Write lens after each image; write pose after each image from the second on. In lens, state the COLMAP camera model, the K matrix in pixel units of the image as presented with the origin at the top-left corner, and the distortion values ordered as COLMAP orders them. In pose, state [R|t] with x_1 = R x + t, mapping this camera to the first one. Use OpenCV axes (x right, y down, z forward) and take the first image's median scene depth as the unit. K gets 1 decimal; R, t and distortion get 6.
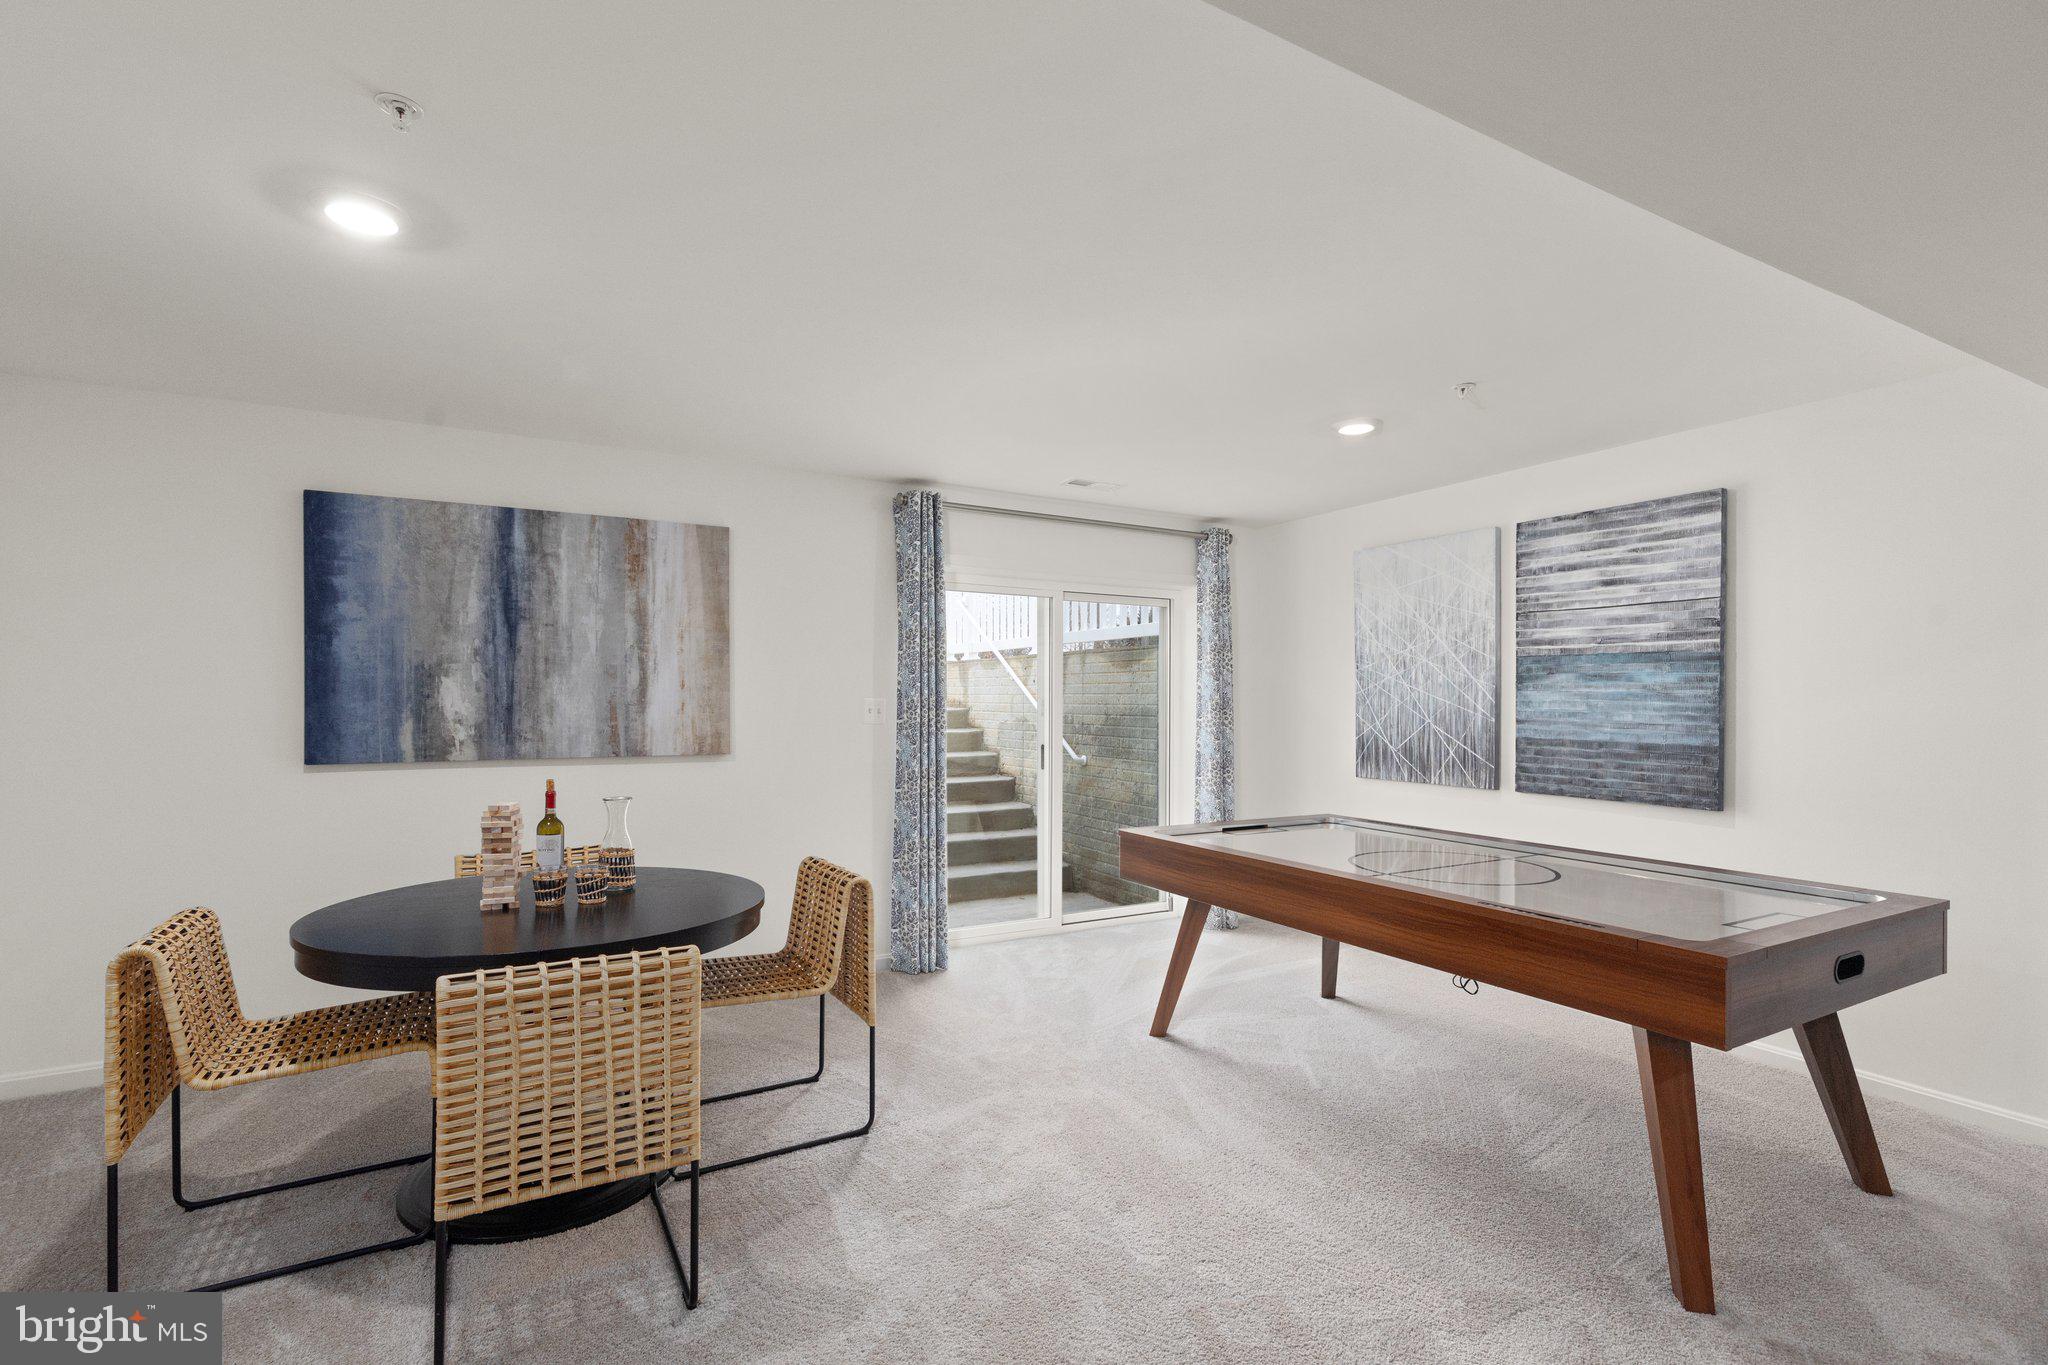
lens RADIAL K [[929.8, 0, 1019.2], [0, 929.8, 704.6], [0, 0, 1]] dist [0.008483, -0.002180]
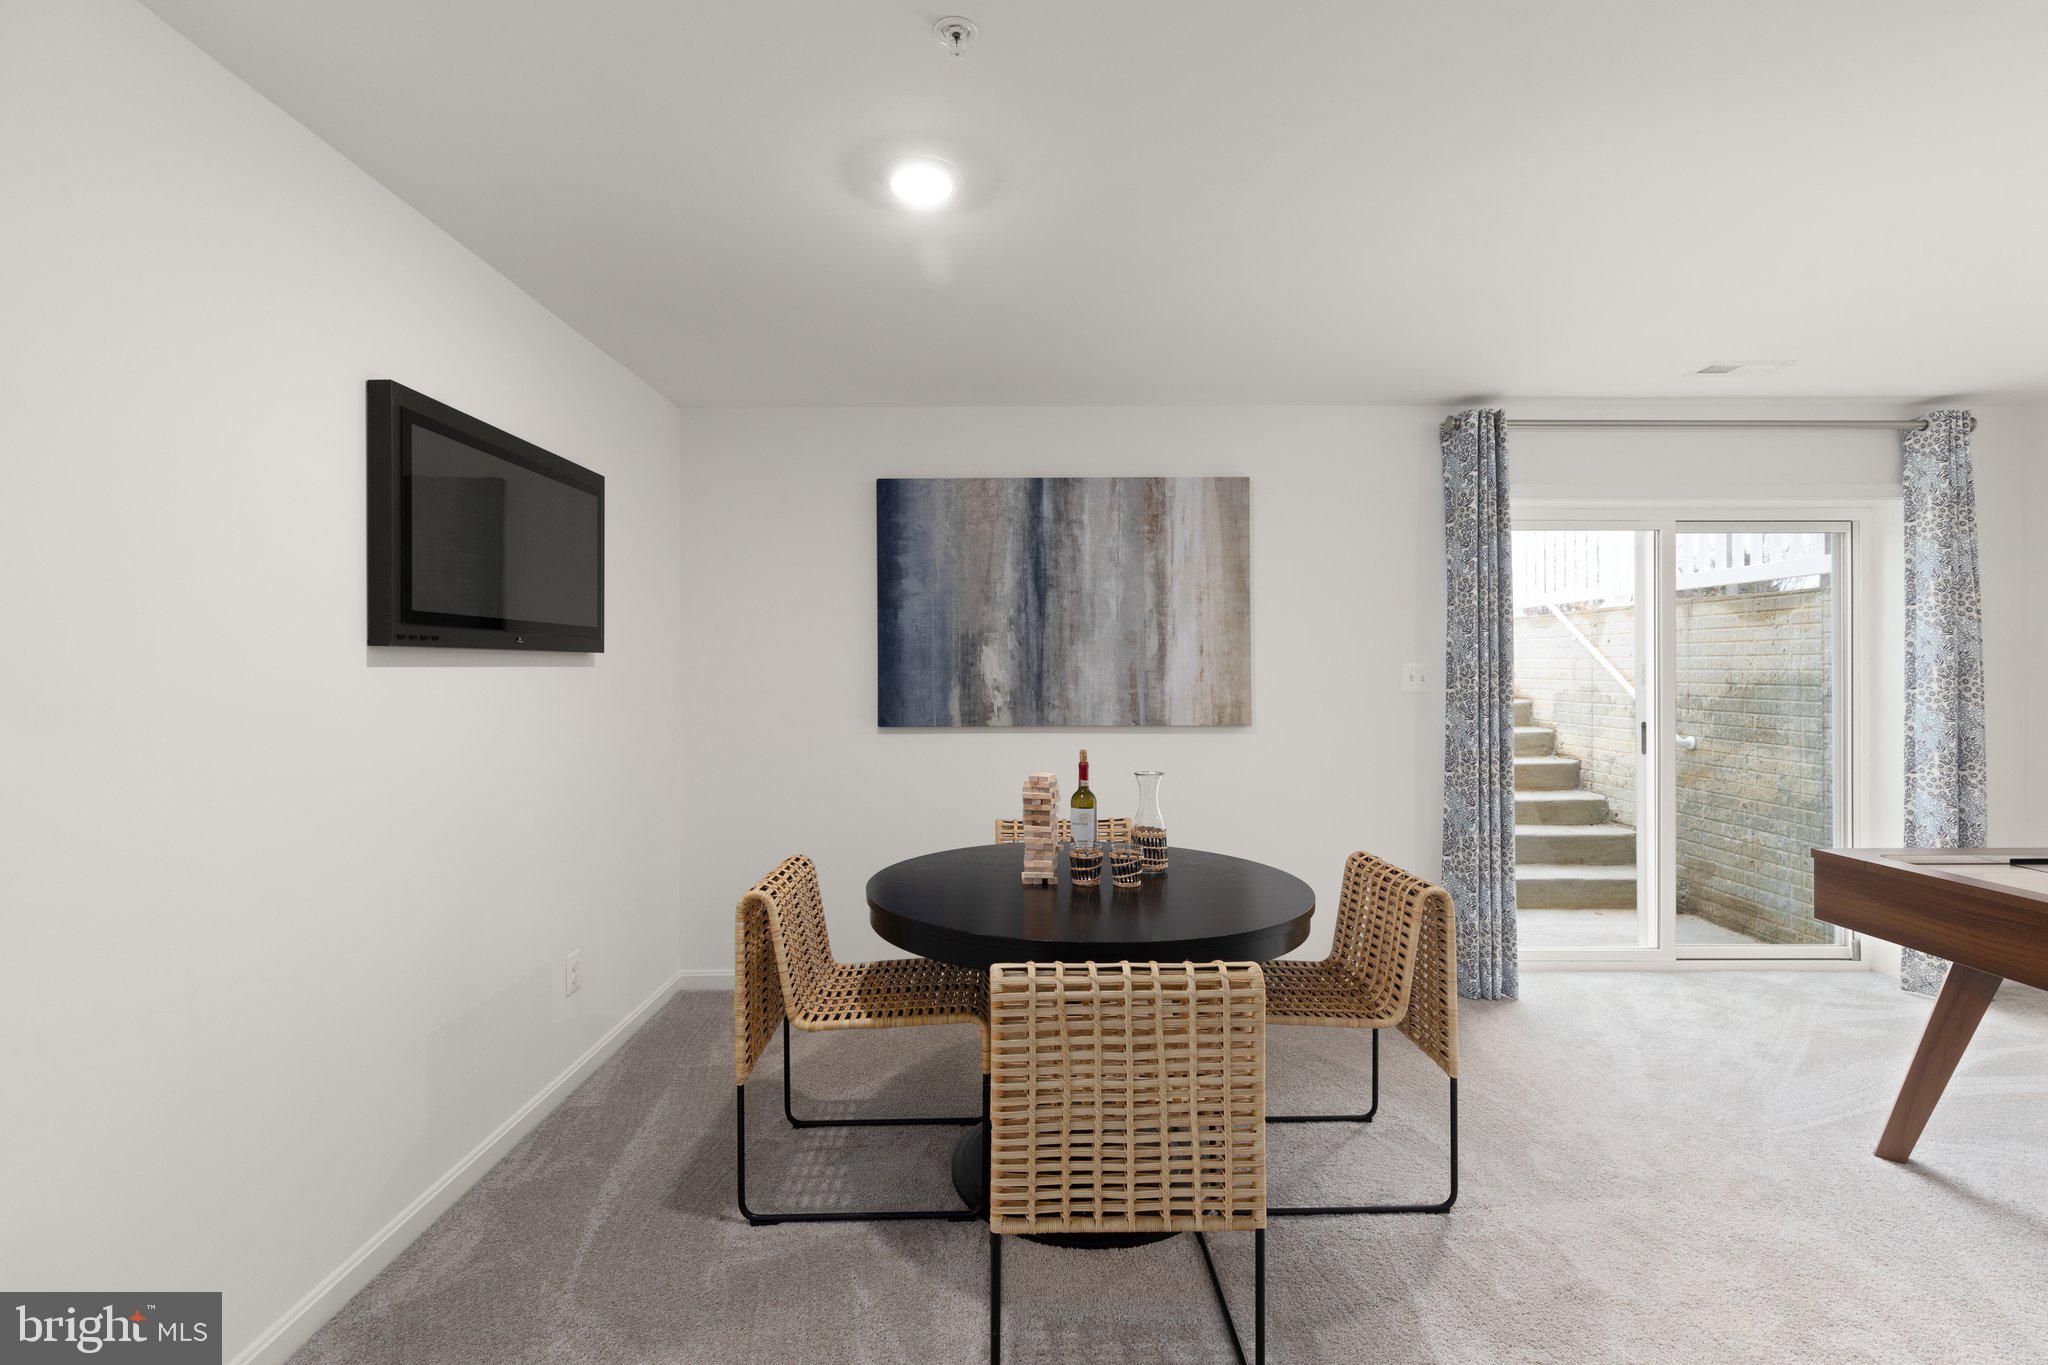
lens RADIAL K [[929.8, 0, 1028.8], [0, 929.8, 675.2], [0, 0, 1]] dist [0.008483, -0.002180]
pose [[0.880005, -0.001746, -0.474961, -0.076357], [0.003265, 0.999992, 0.002373, 0.001085], [0.474953, -0.003639, 0.880004, 0.103923]]
